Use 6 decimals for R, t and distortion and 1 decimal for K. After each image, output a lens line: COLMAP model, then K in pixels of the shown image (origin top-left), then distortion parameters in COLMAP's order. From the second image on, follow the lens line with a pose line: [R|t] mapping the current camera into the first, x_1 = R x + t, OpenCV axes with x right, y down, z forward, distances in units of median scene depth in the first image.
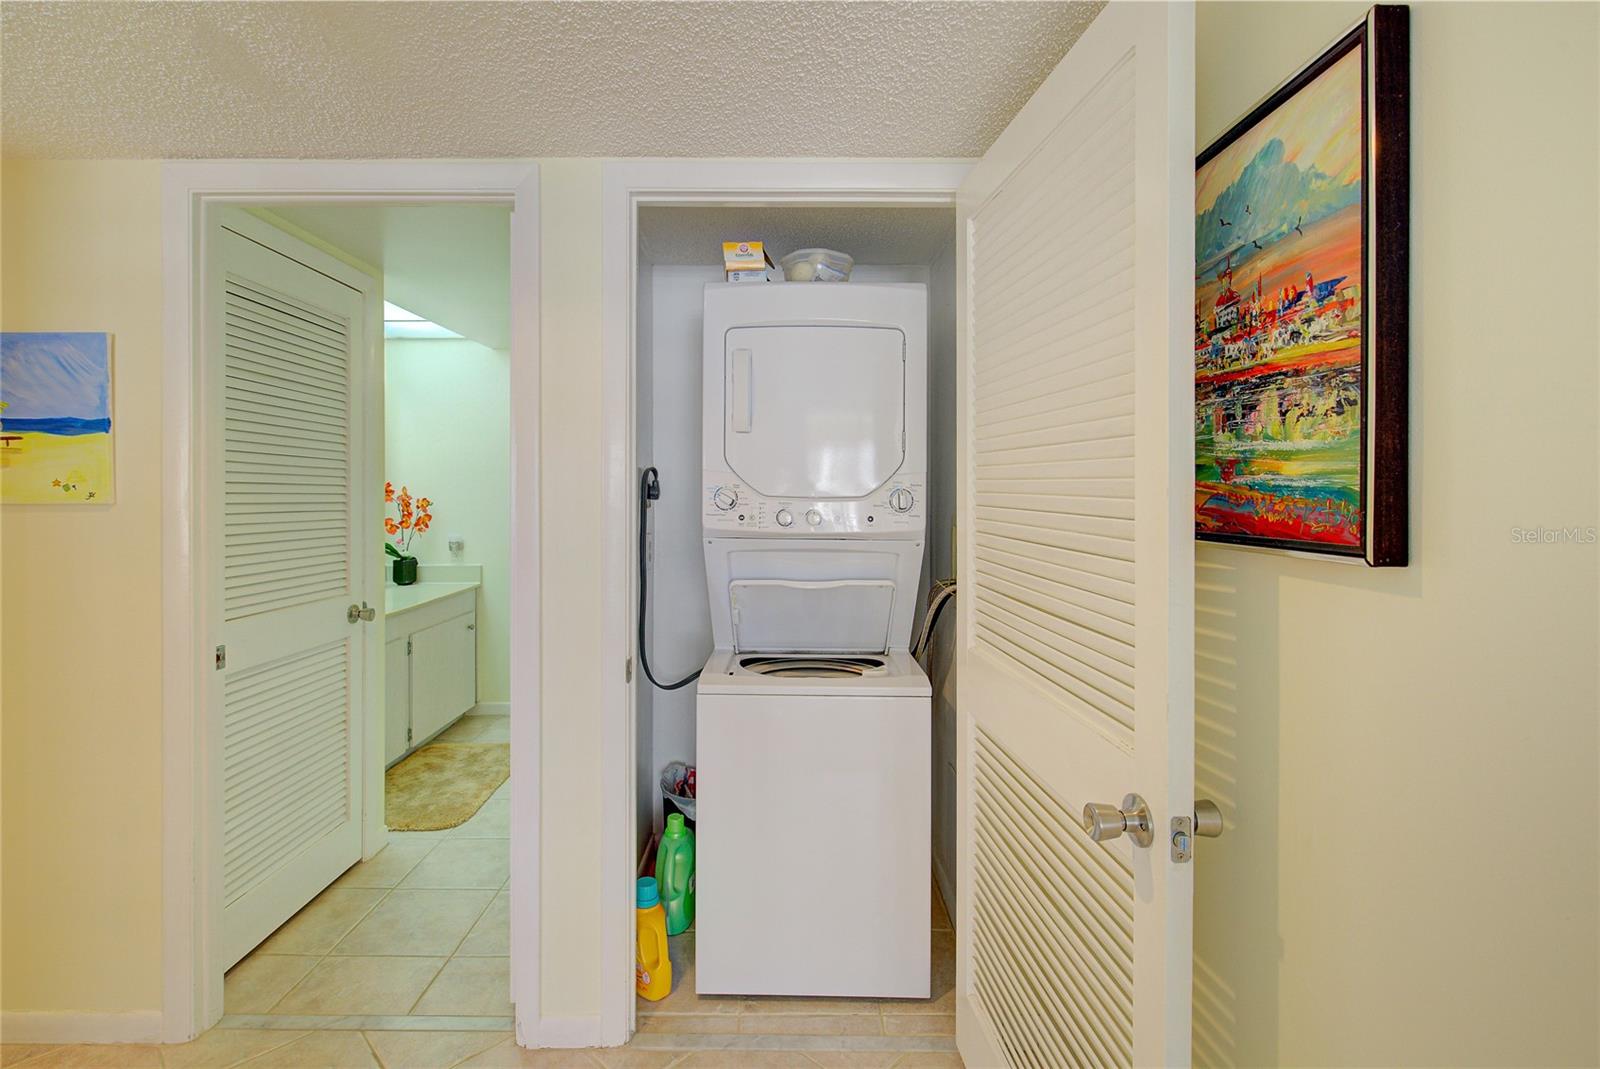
lens RADIAL K [[721.7, 0, 755.2], [0, 721.7, 500.1], [0, 0, 1]] dist [-0.000488, 0.000611]
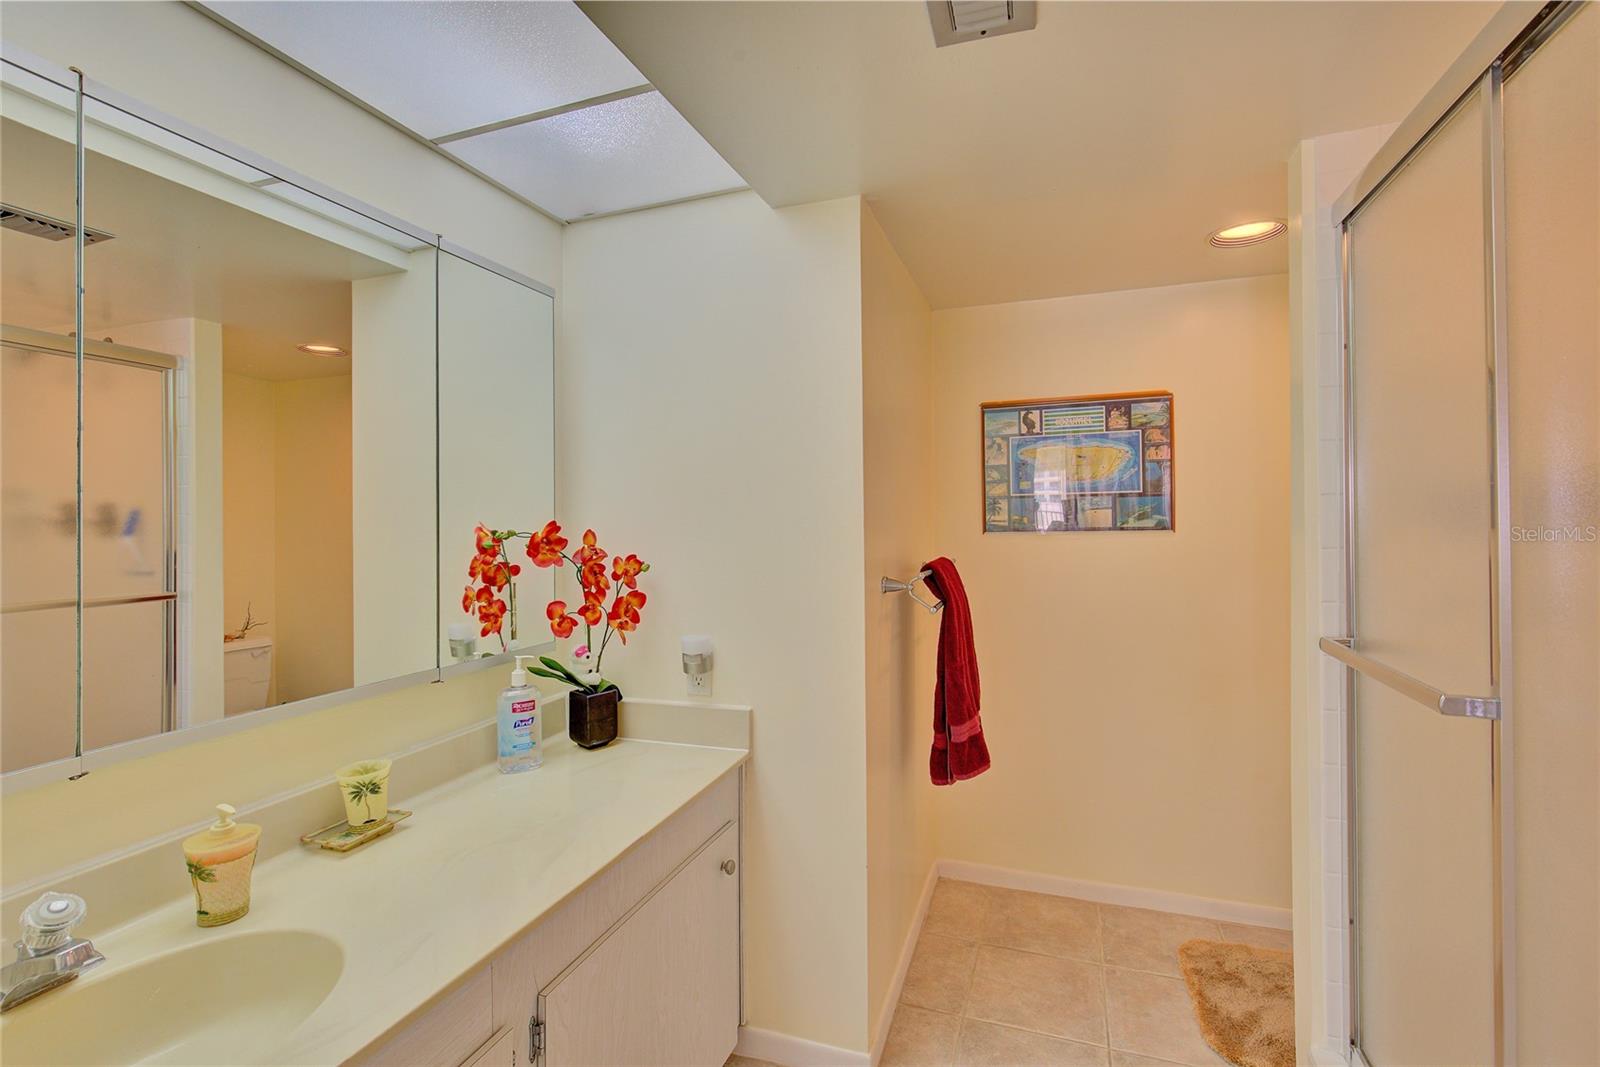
lens RADIAL K [[721.7, 0, 798.8], [0, 721.7, 526.9], [0, 0, 1]] dist [-0.000488, 0.000611]
pose [[0.952822, -0.006406, -0.303463, -0.225215], [0.004799, 0.999970, -0.006040, -0.017235], [0.303492, 0.004298, 0.952824, 0.609303]]
